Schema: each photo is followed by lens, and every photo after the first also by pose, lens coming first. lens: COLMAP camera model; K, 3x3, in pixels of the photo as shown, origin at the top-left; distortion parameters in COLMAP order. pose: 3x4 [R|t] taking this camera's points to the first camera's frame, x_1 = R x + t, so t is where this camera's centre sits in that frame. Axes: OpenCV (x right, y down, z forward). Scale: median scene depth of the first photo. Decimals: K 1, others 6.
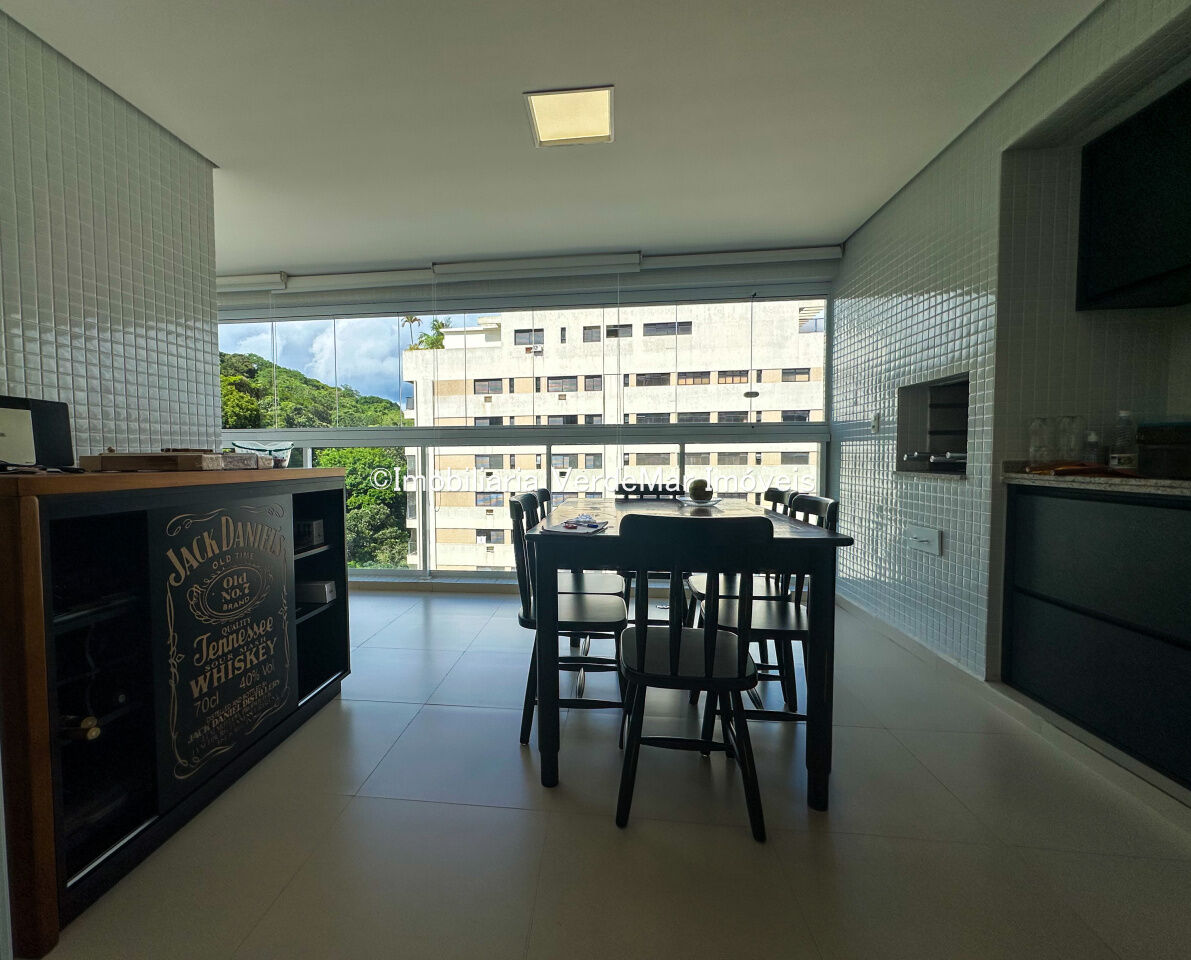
lens RADIAL K [[532.8, 0, 544.1], [0, 532.8, 482.1], [0, 0, 1]] dist [-0.021990, -0.000134]
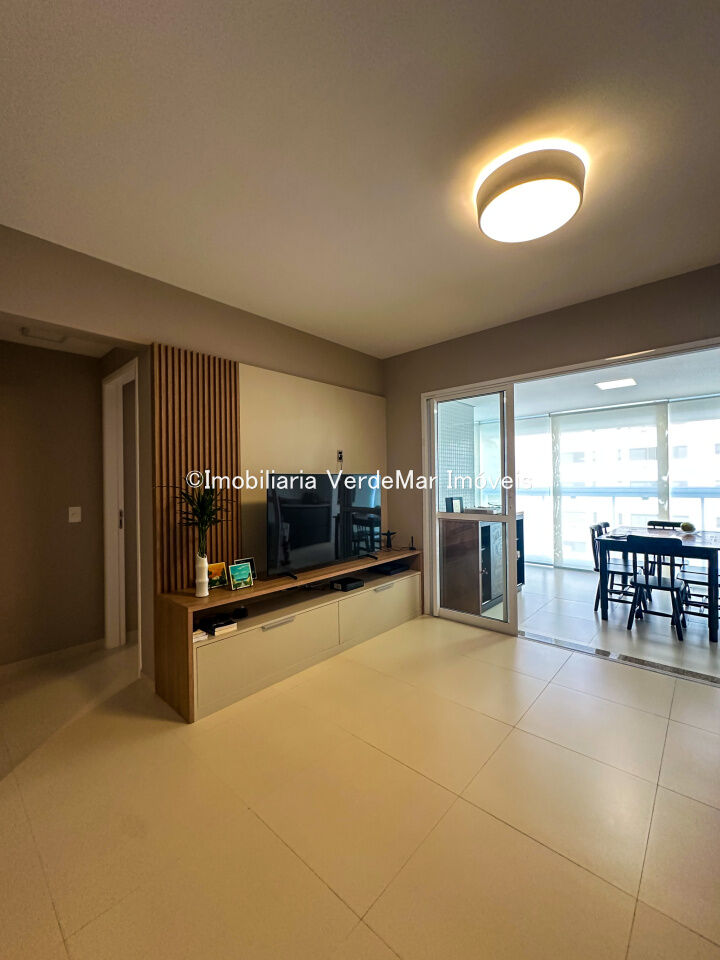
lens RADIAL K [[388.1, 0, 363.4], [0, 388.1, 478.7], [0, 0, 1]] dist [-0.004045, -0.000570]
pose [[0.819324, -0.007912, -0.573277, 0.138243], [-0.018132, 0.999047, -0.039702, -0.124727], [0.573044, 0.042923, 0.818400, -1.468016]]
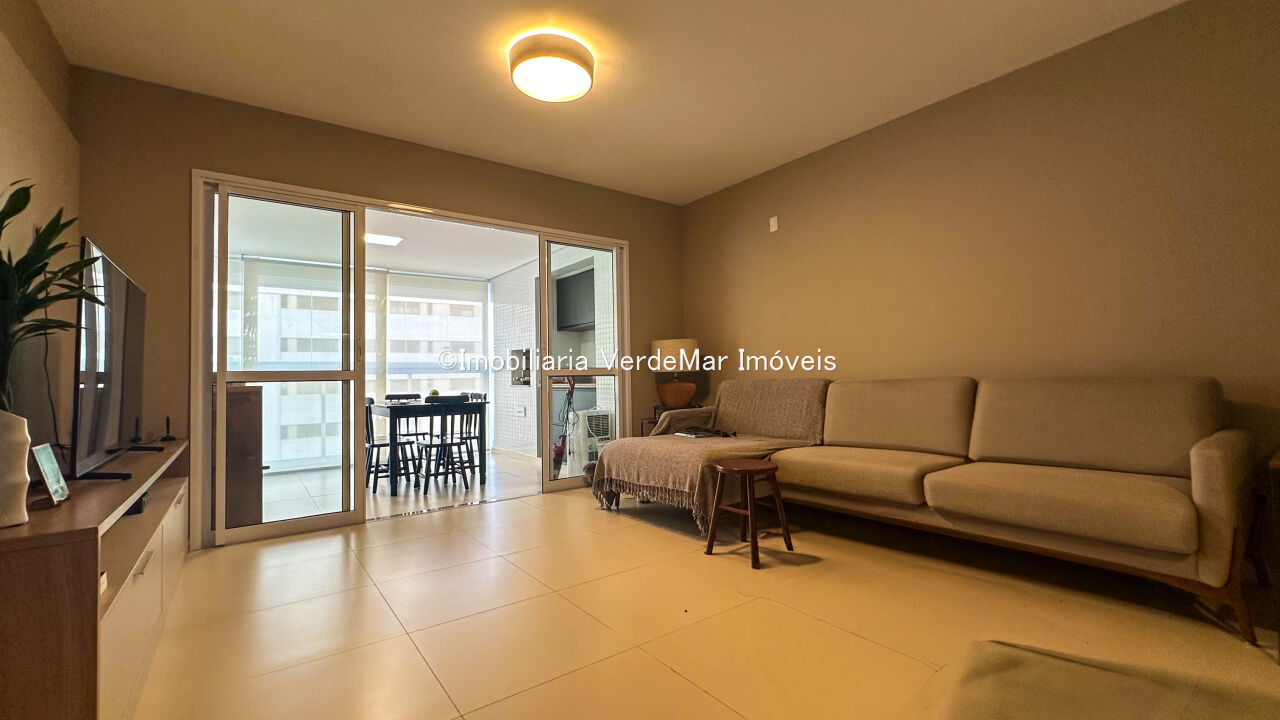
lens RADIAL K [[534.5, 0, 634.2], [0, 534.5, 359.5], [0, 0, 1]] dist [-0.003896, 0.000218]
pose [[0.721773, 0.016755, 0.691927, -0.889141], [0.045931, 0.996344, -0.072039, 0.093994], [-0.690604, 0.083777, 0.718365, -1.683098]]
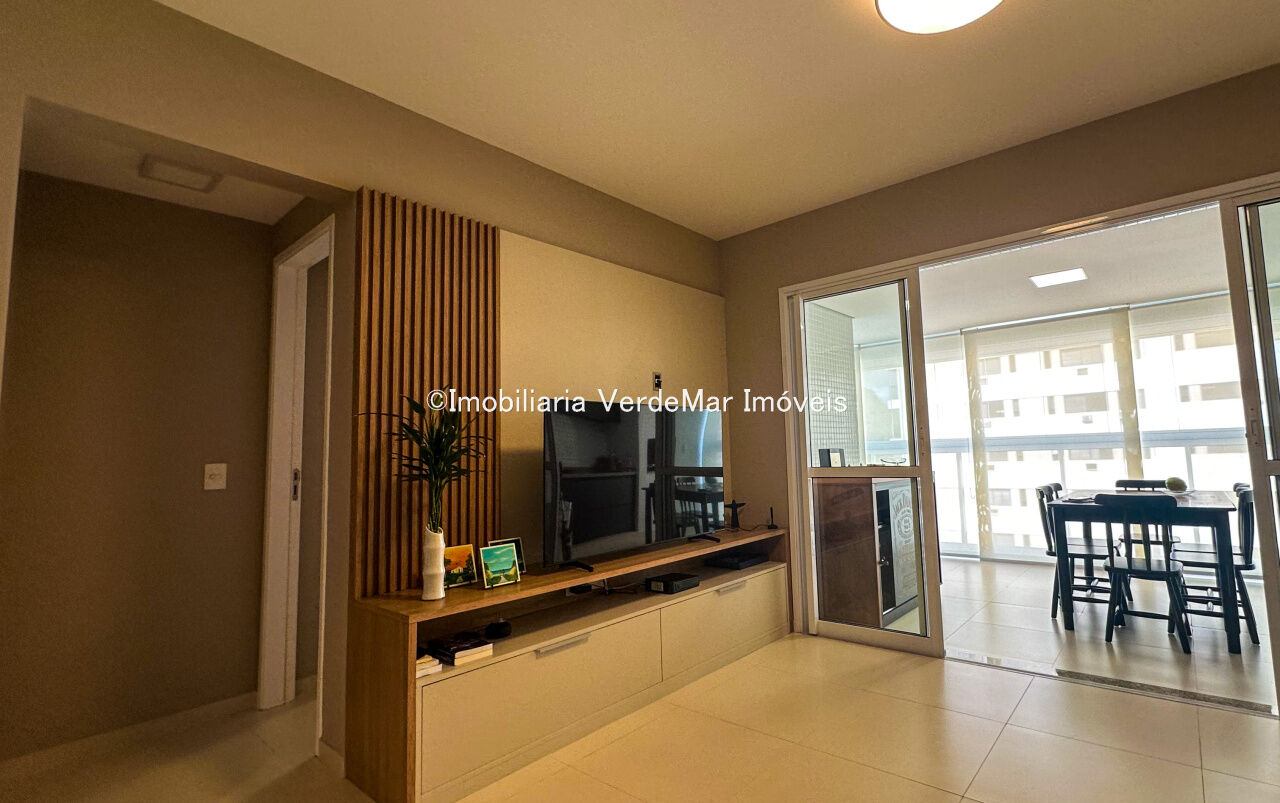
lens RADIAL K [[583.0, 0, 719.1], [0, 583.0, 398.9], [0, 0, 1]] dist [-0.010453, 0.001518]
pose [[0.855653, -0.068835, -0.512952, 0.055475], [0.003296, 0.991820, -0.127598, -0.023729], [0.517540, 0.107489, 0.848881, -1.426985]]
